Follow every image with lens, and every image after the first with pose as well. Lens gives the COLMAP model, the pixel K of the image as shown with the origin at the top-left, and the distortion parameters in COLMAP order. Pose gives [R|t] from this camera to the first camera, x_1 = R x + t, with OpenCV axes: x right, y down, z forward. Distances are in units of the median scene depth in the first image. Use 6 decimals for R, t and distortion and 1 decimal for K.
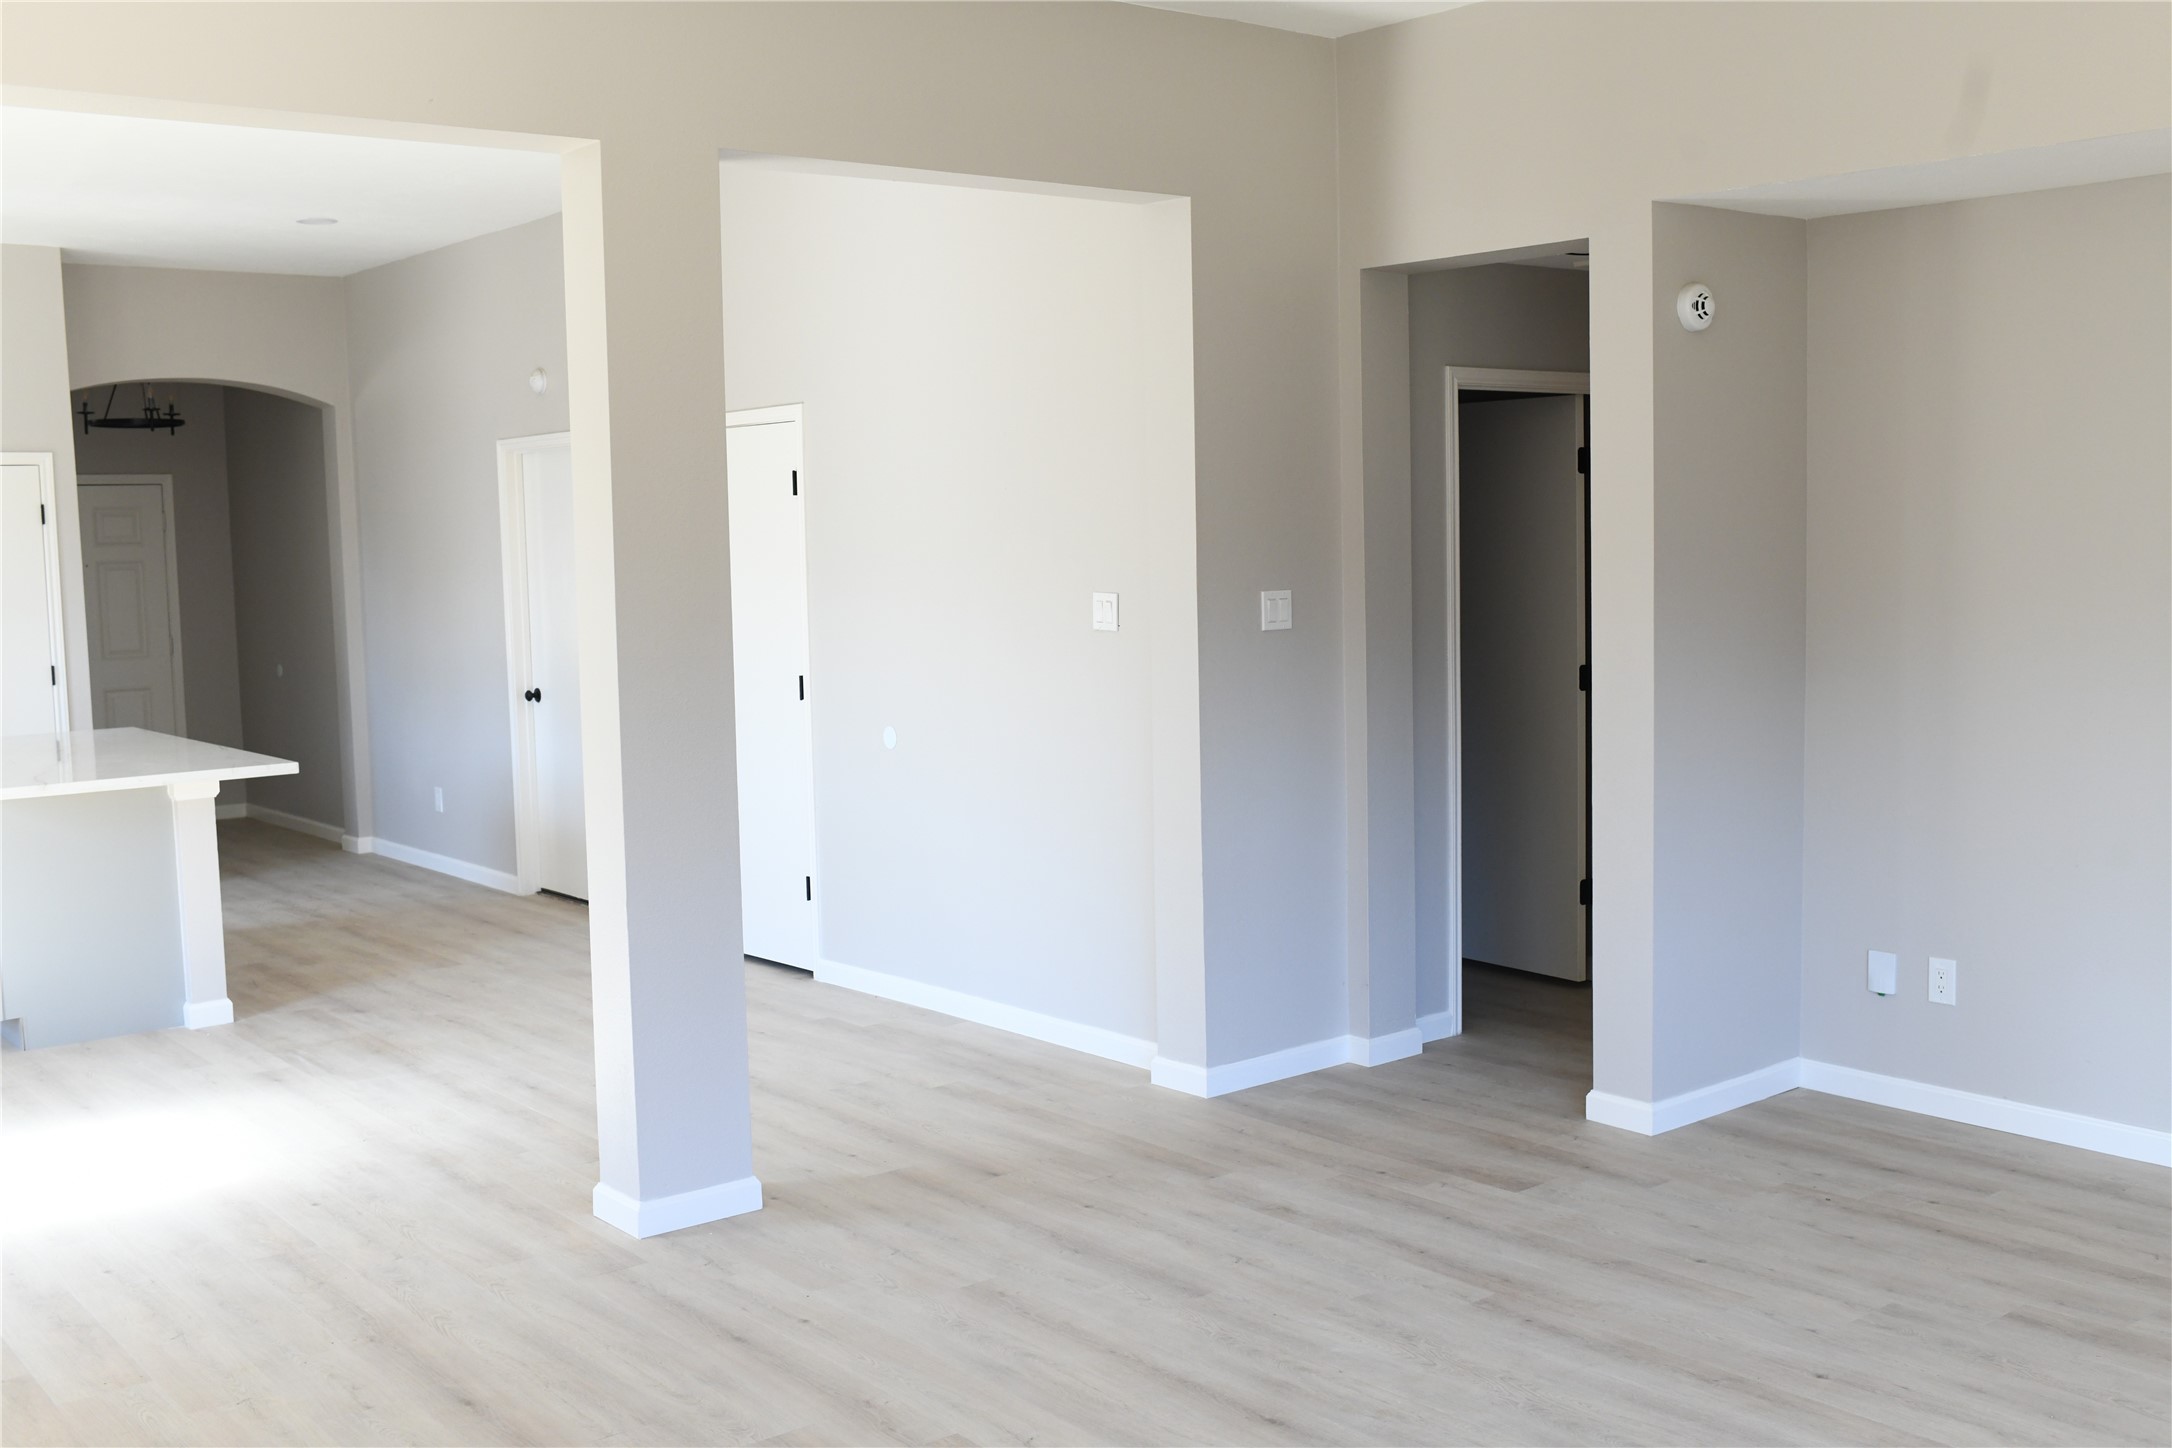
lens RADIAL K [[2184.1, 0, 1086.0], [0, 2184.1, 724.0], [0, 0, 1]] dist [-0.113003, 0.148516]
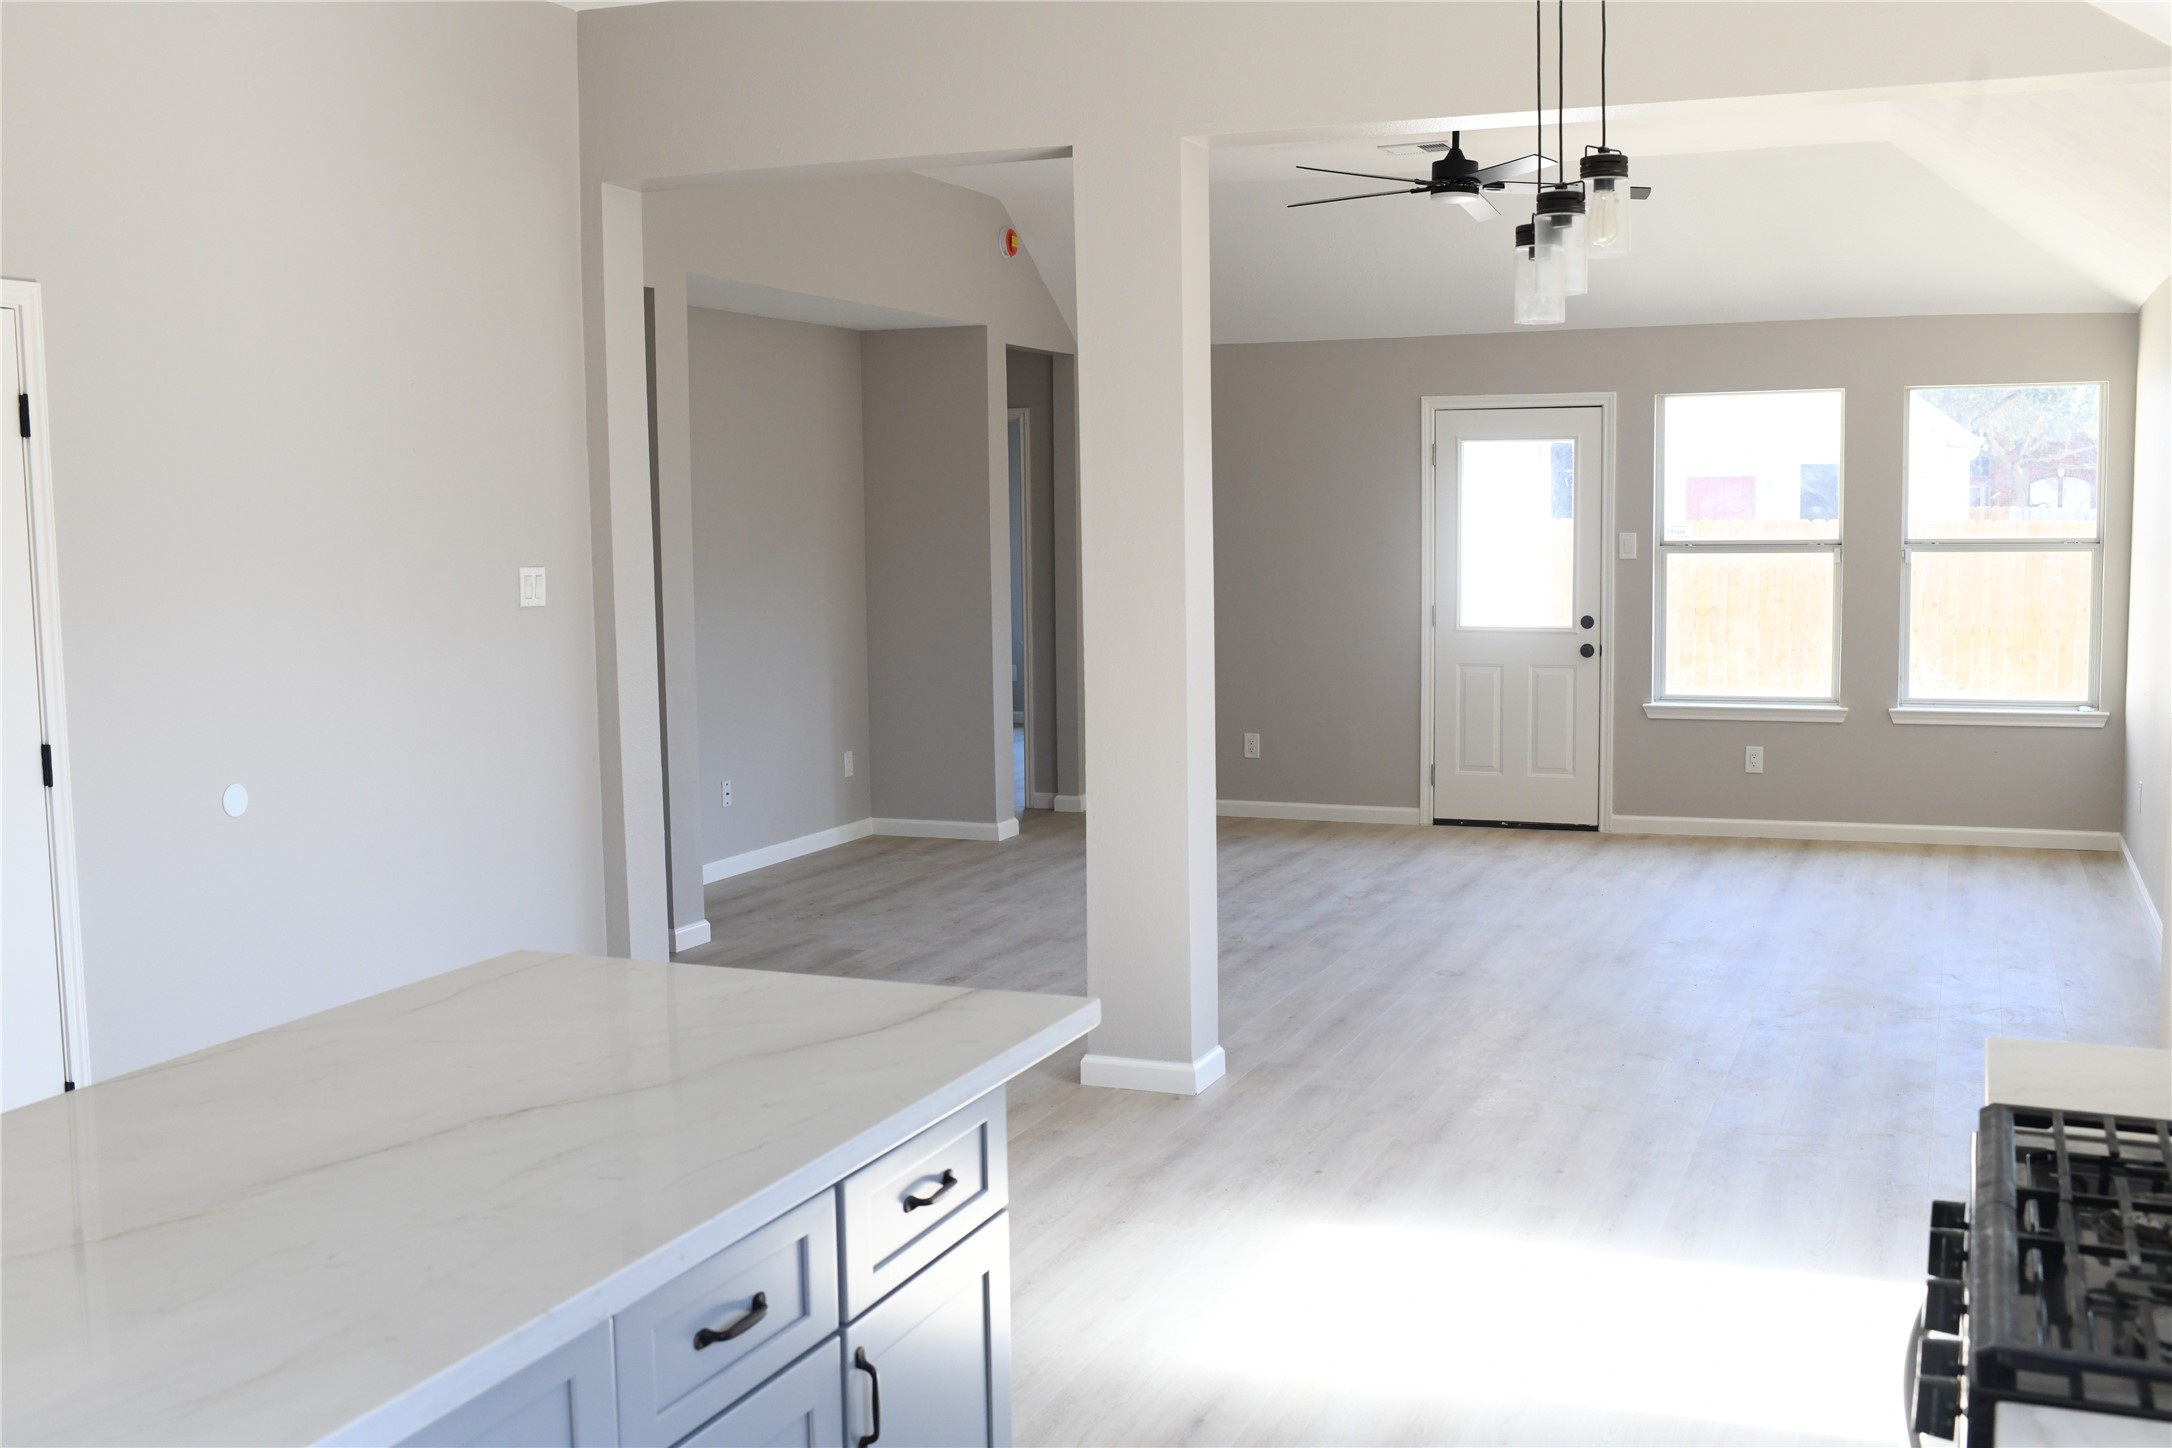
lens RADIAL K [[2184.1, 0, 1086.0], [0, 2184.1, 724.0], [0, 0, 1]] dist [-0.113003, 0.148516]
pose [[-0.494223, -0.058925, 0.867336, -0.905775], [0.100875, 0.987074, 0.124540, -0.083180], [-0.863463, 0.149042, -0.481890, 1.218523]]
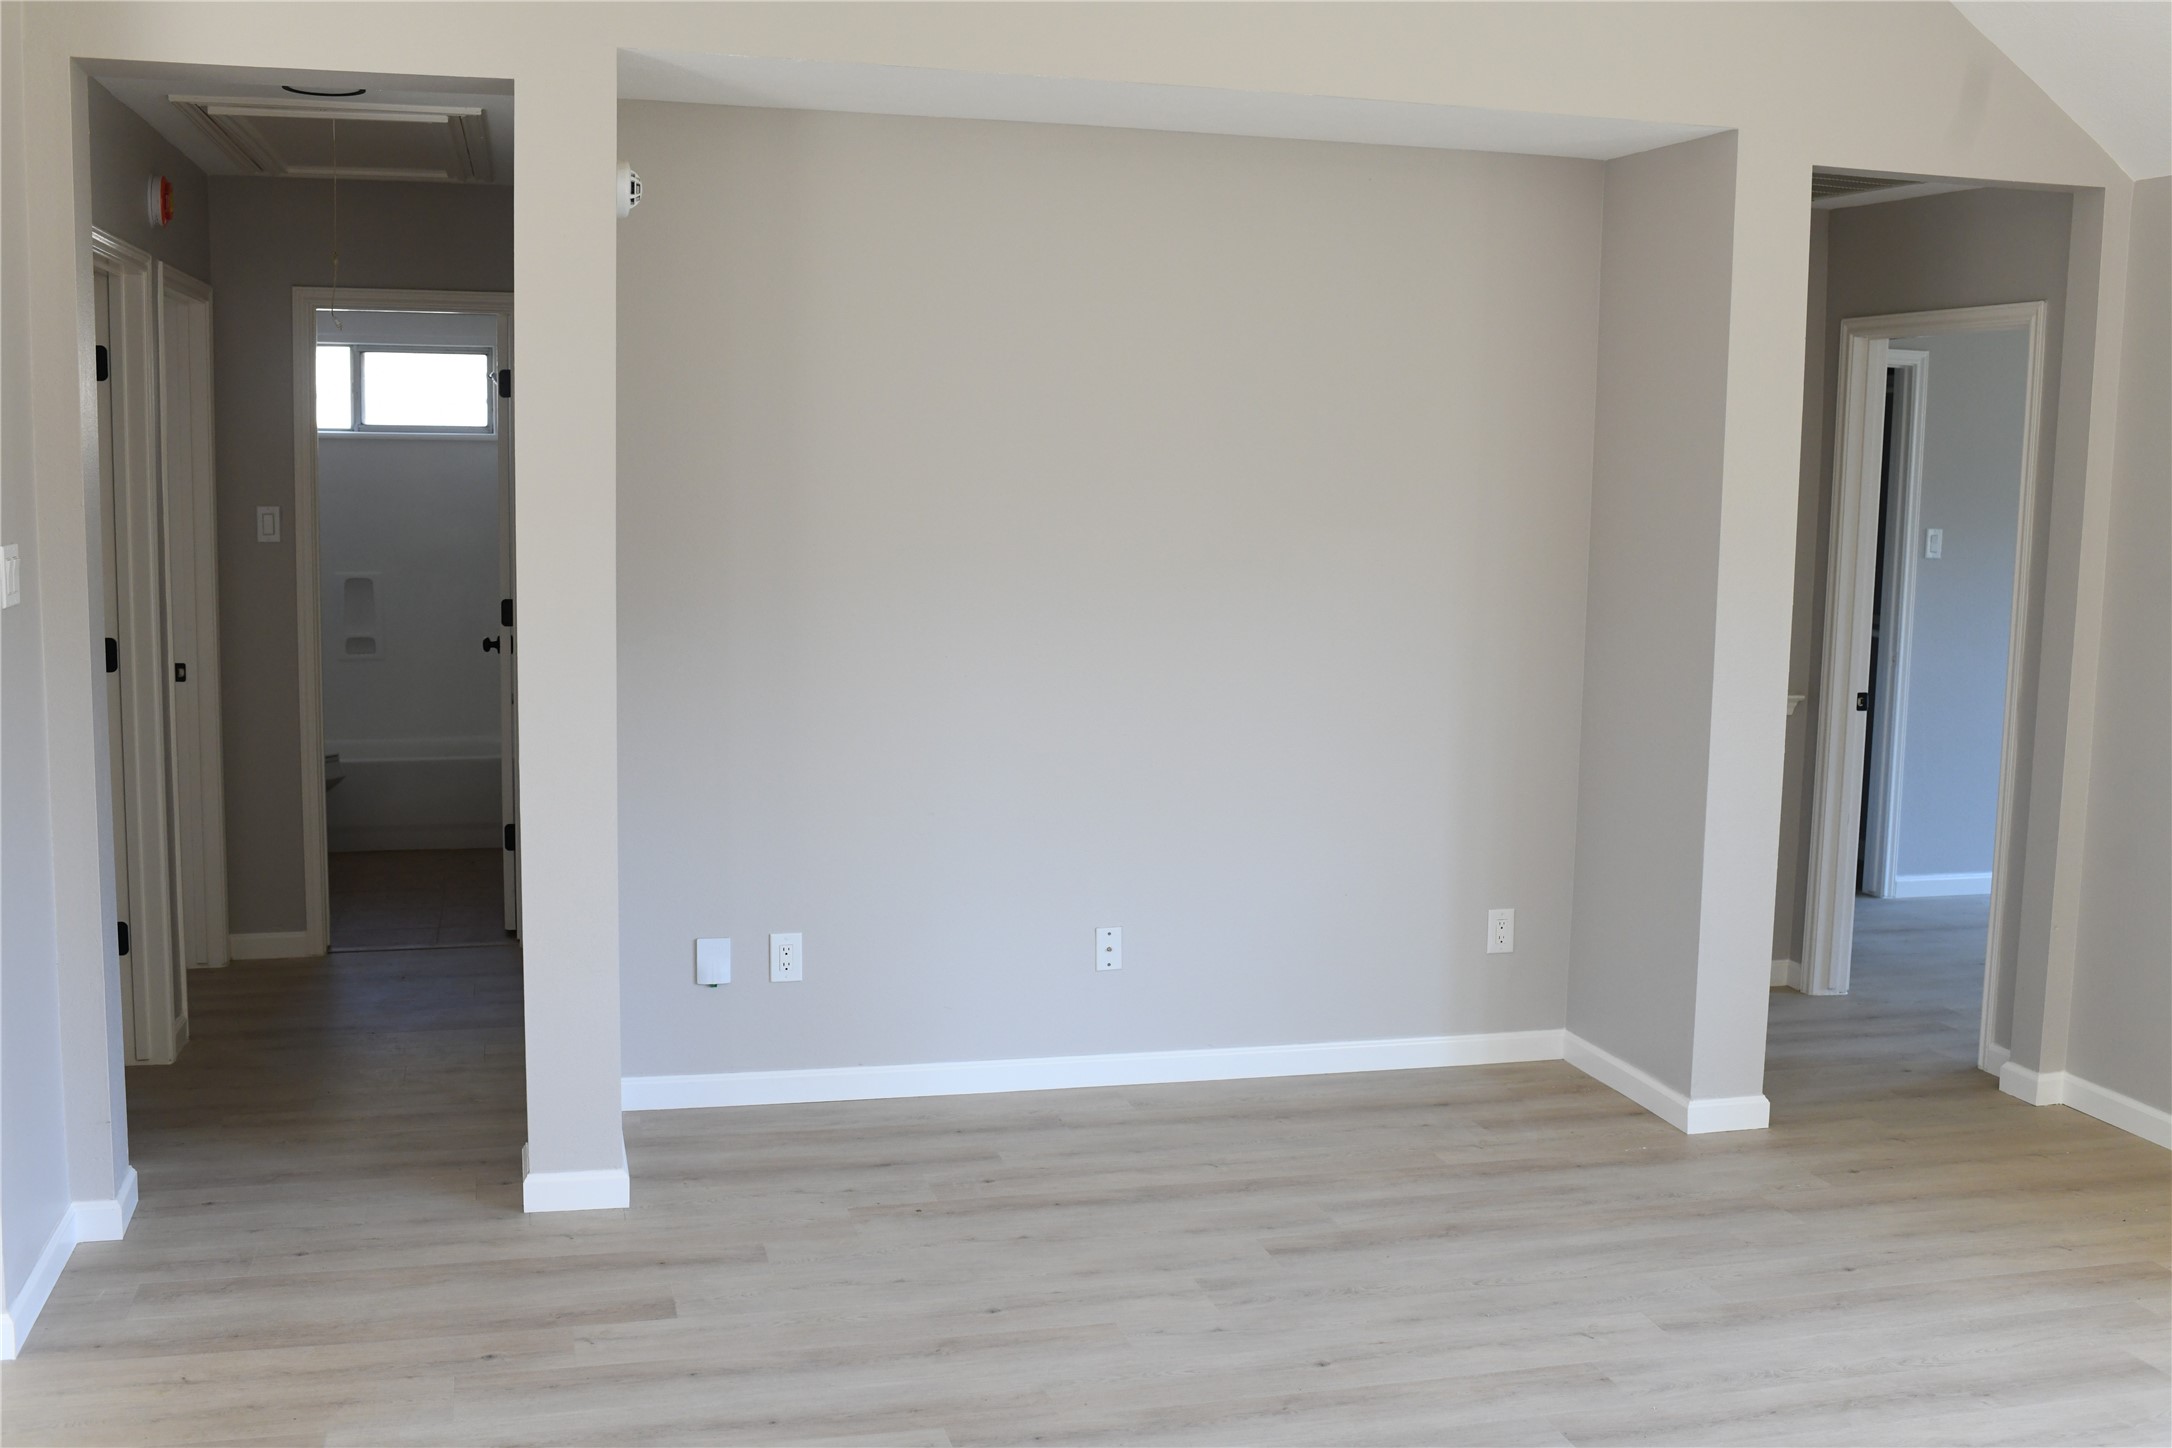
lens RADIAL K [[2184.1, 0, 1086.0], [0, 2184.1, 724.0], [0, 0, 1]] dist [-0.113003, 0.148516]
pose [[0.399670, -0.085290, 0.912683, -0.433901], [0.058105, 0.996017, 0.067633, -0.039533], [-0.914816, 0.026001, 0.403034, 0.551954]]
